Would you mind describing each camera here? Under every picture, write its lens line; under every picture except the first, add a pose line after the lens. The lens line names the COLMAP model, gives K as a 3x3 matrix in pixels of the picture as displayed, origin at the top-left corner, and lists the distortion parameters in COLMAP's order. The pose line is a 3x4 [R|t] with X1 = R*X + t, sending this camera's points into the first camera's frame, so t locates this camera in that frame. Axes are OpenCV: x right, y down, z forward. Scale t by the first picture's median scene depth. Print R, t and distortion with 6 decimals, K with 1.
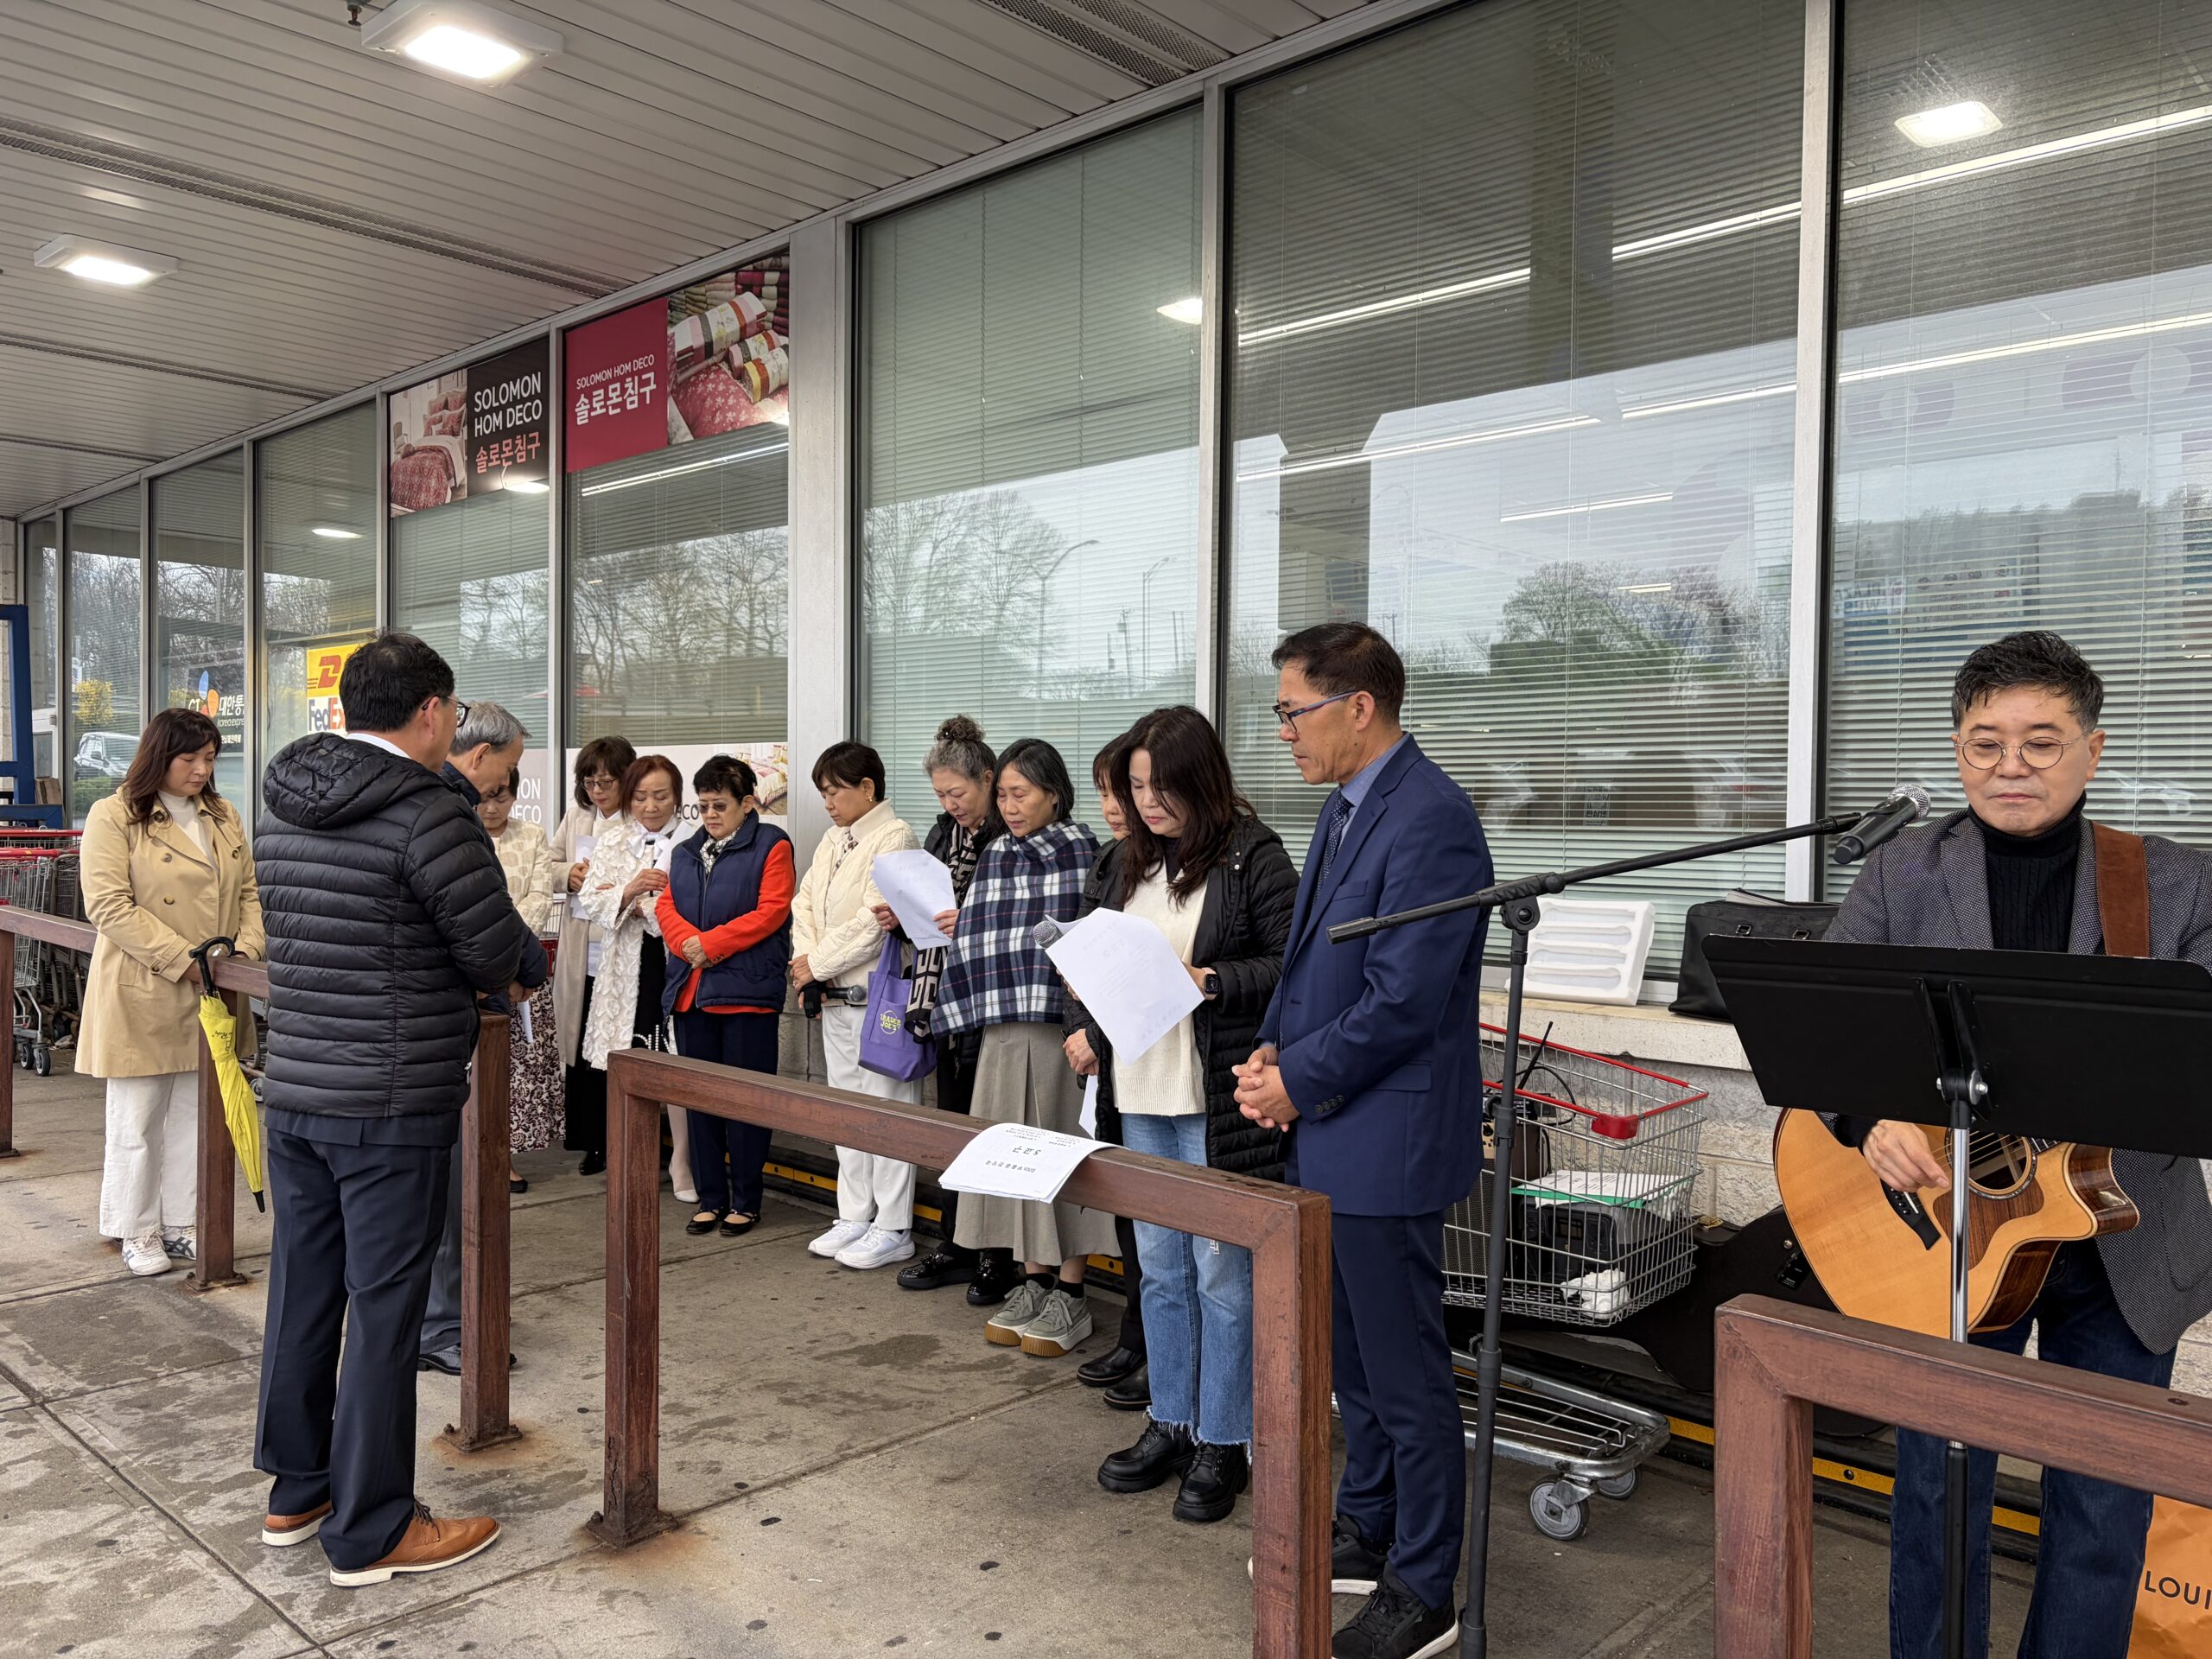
lens RADIAL K [[1654.4, 0, 1104.7], [0, 1654.4, 813.6], [0, 0, 1]] dist [0.035257, -0.028867]
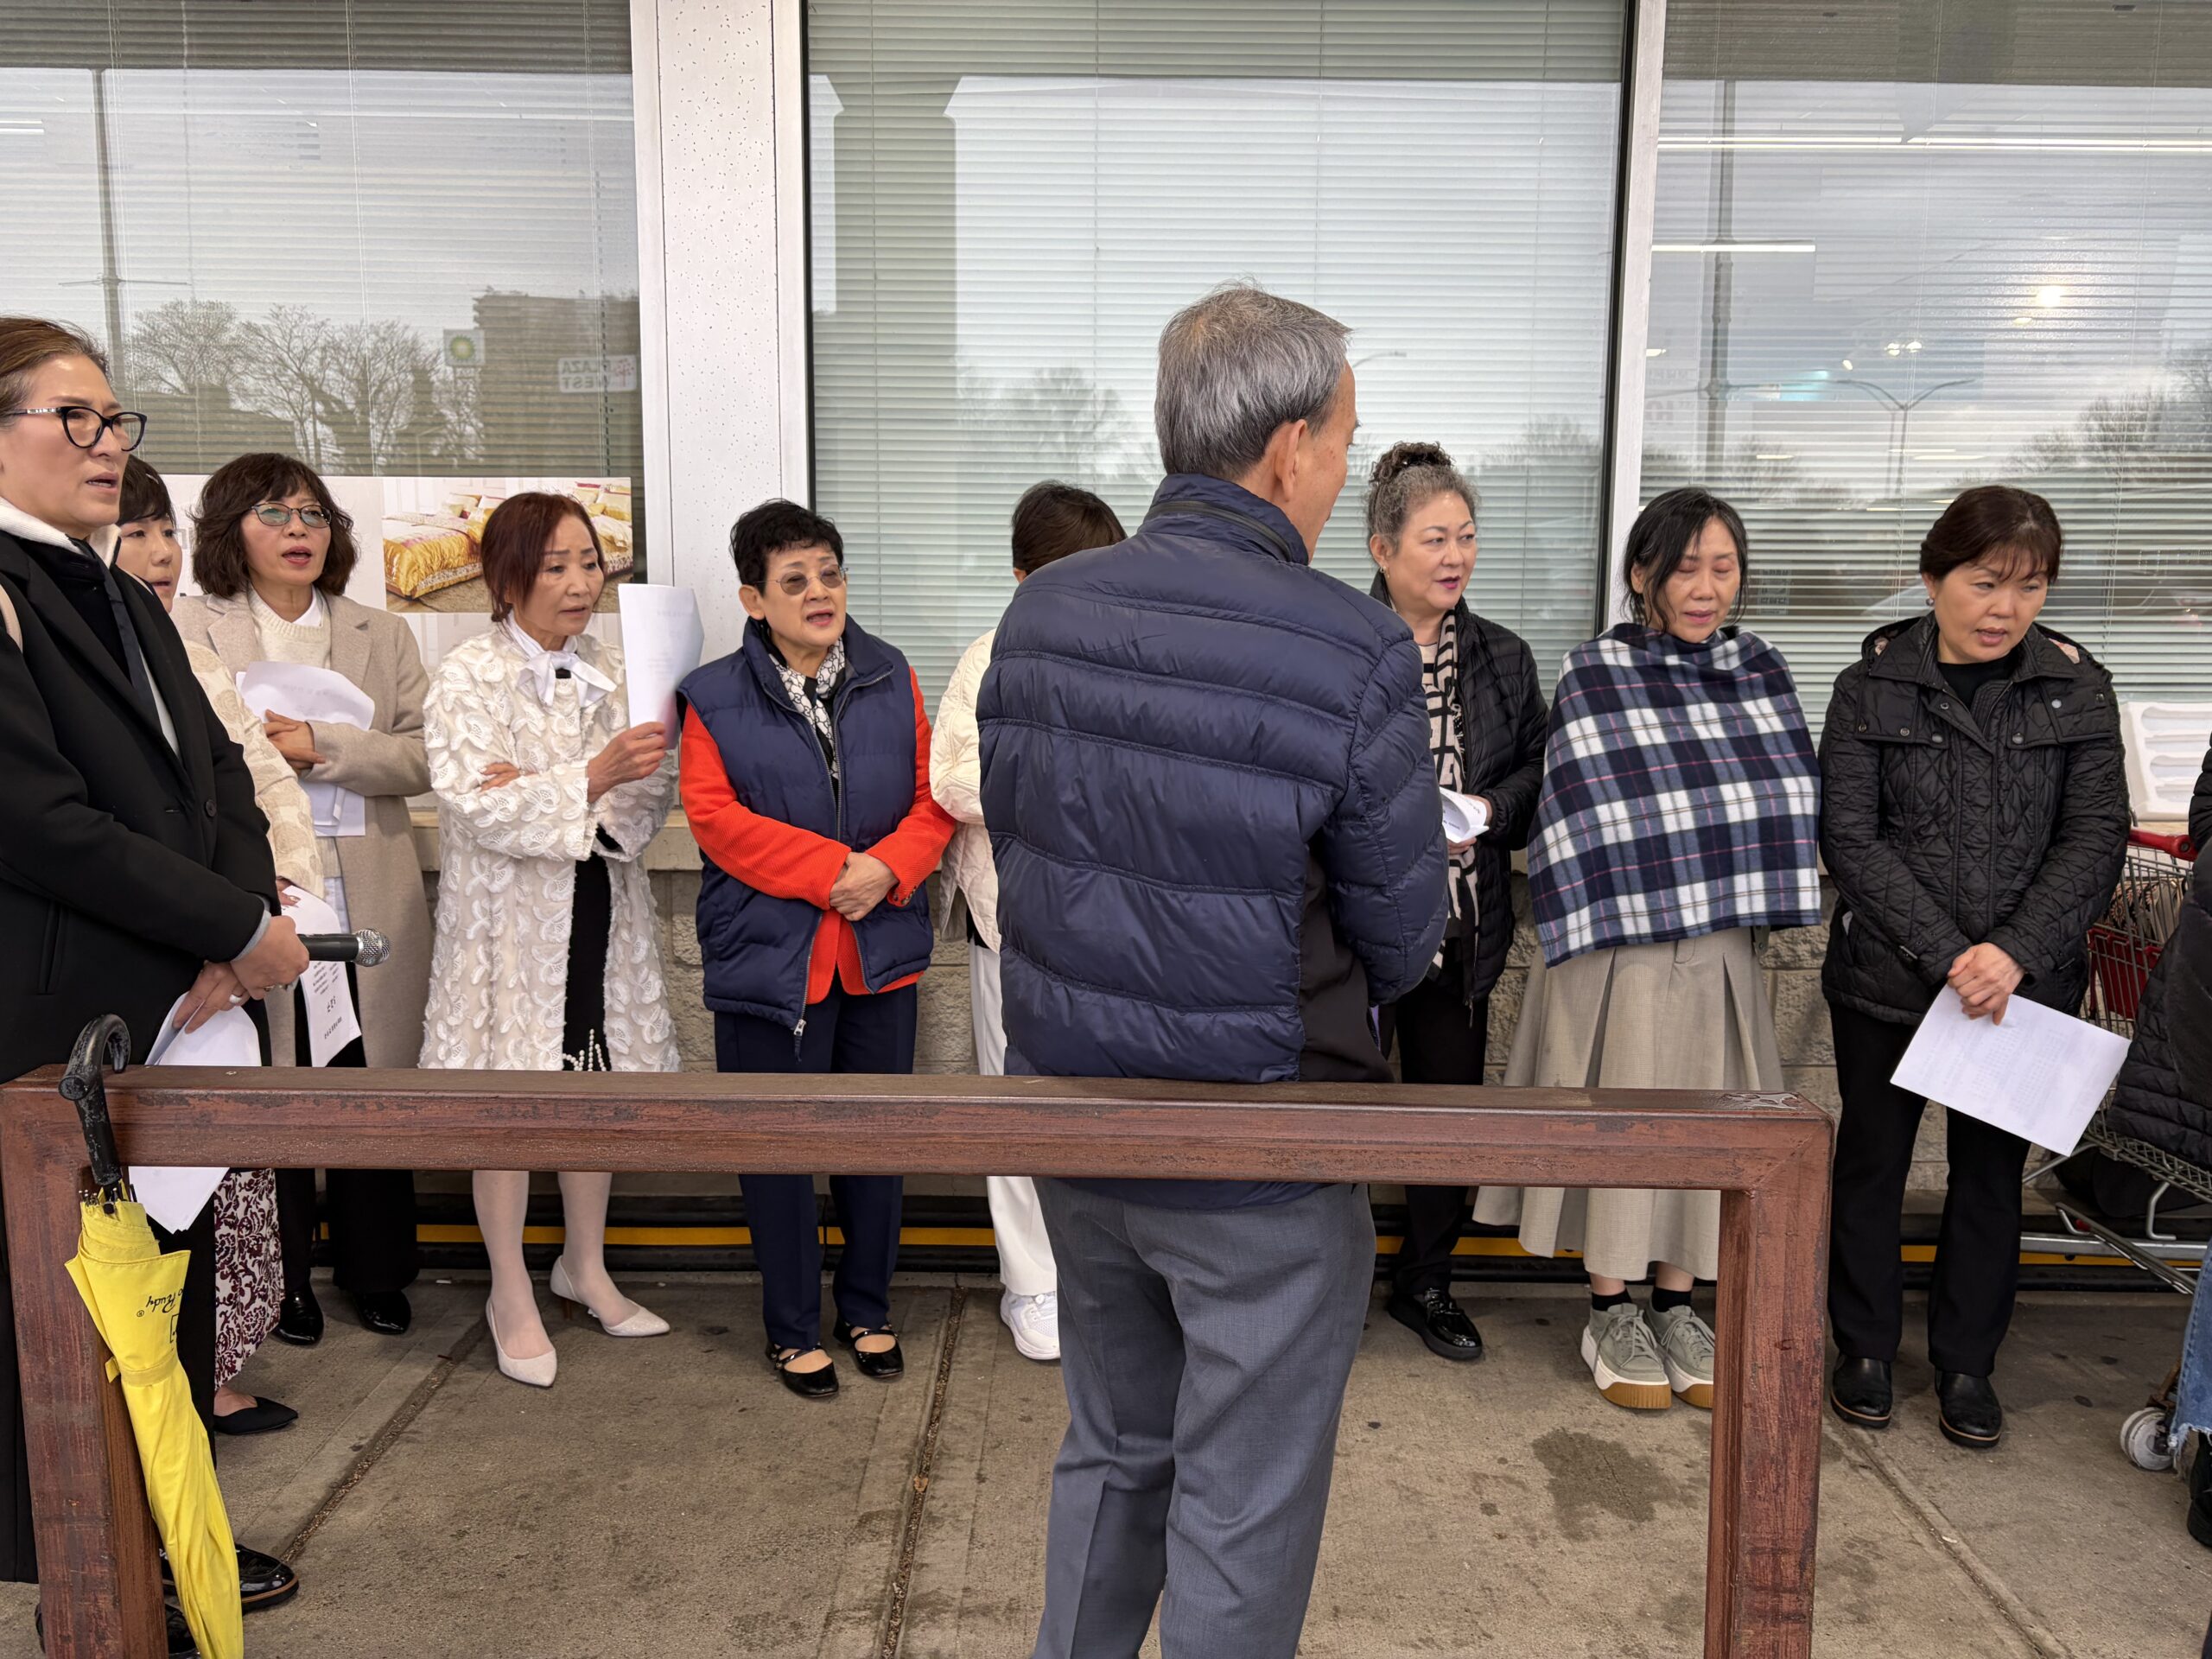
lens RADIAL K [[1654.4, 0, 1115.5], [0, 1654.4, 859.0], [0, 0, 1]] dist [0.035257, -0.028867]
pose [[0.725645, -0.113105, 0.678710, -0.513645], [0.003745, 0.987032, 0.160481, -0.006540], [-0.688060, -0.113910, 0.716658, 0.546617]]
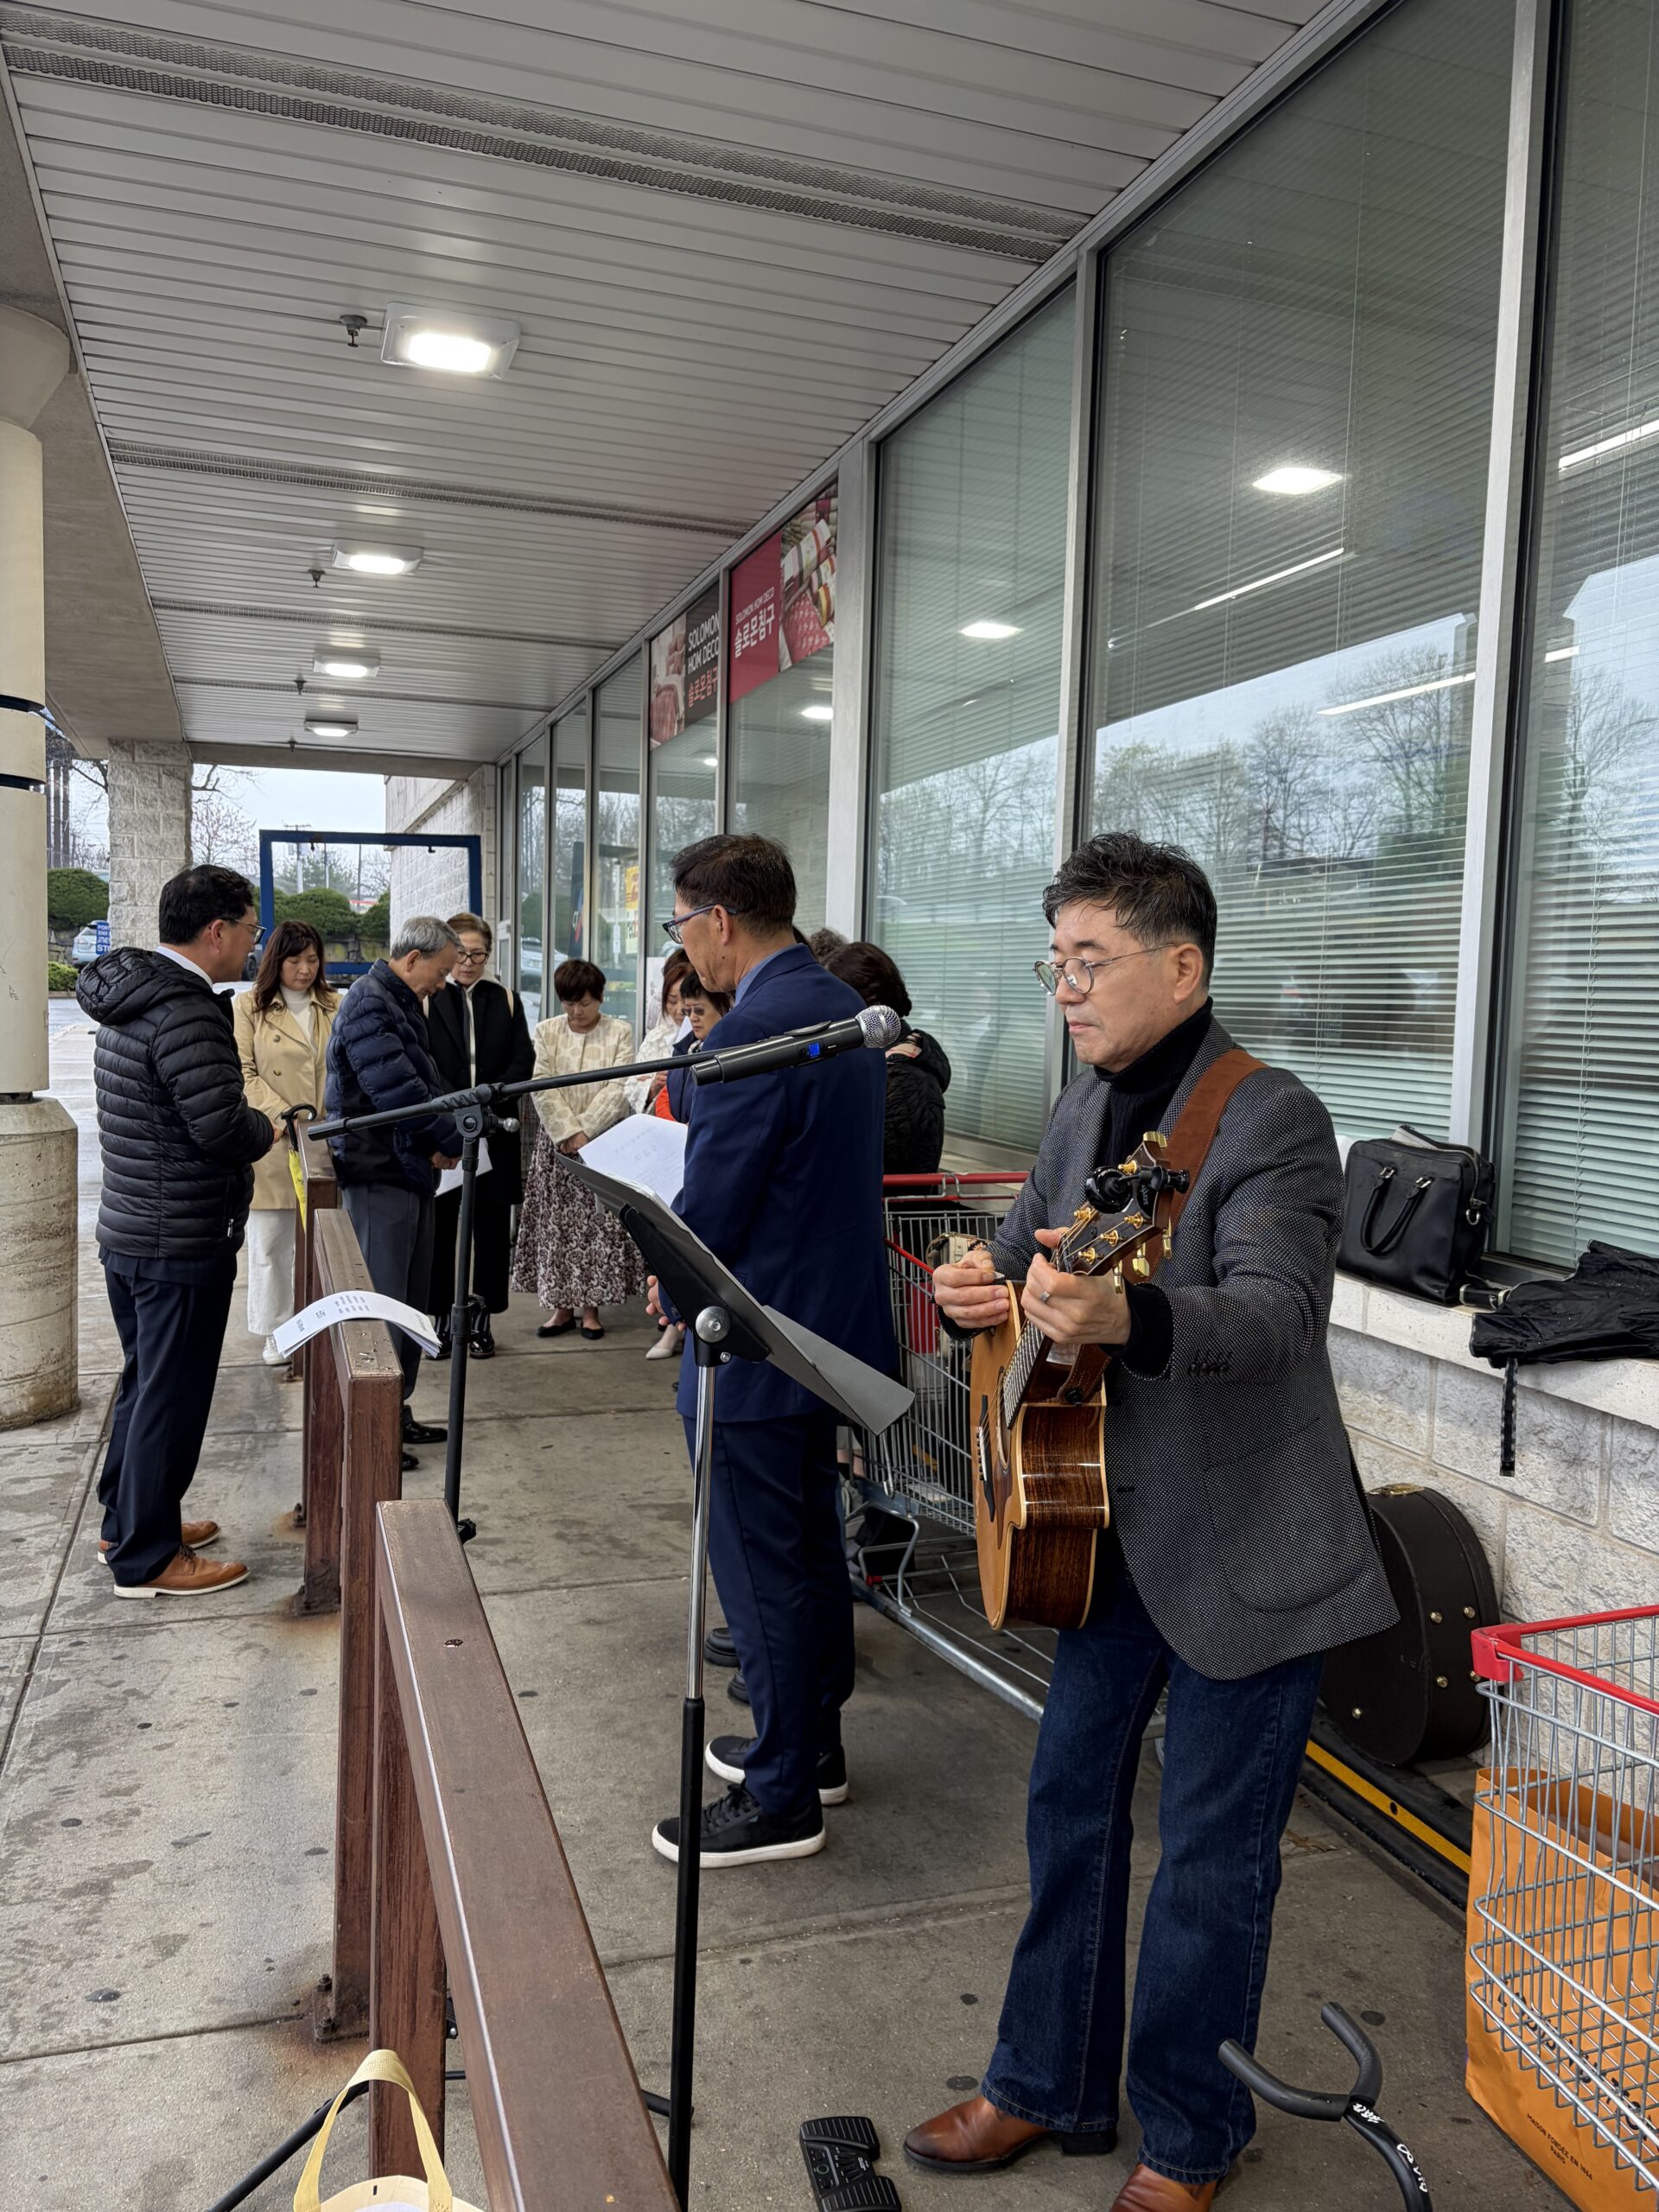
lens RADIAL K [[1654.4, 0, 836.7], [0, 1654.4, 1091.6], [0, 0, 1]] dist [0.035257, -0.028867]
pose [[0.883282, 0.043599, -0.466811, 0.347897], [-0.022486, 0.998460, 0.050708, -0.006321], [0.468303, -0.034293, 0.882902, 0.072909]]
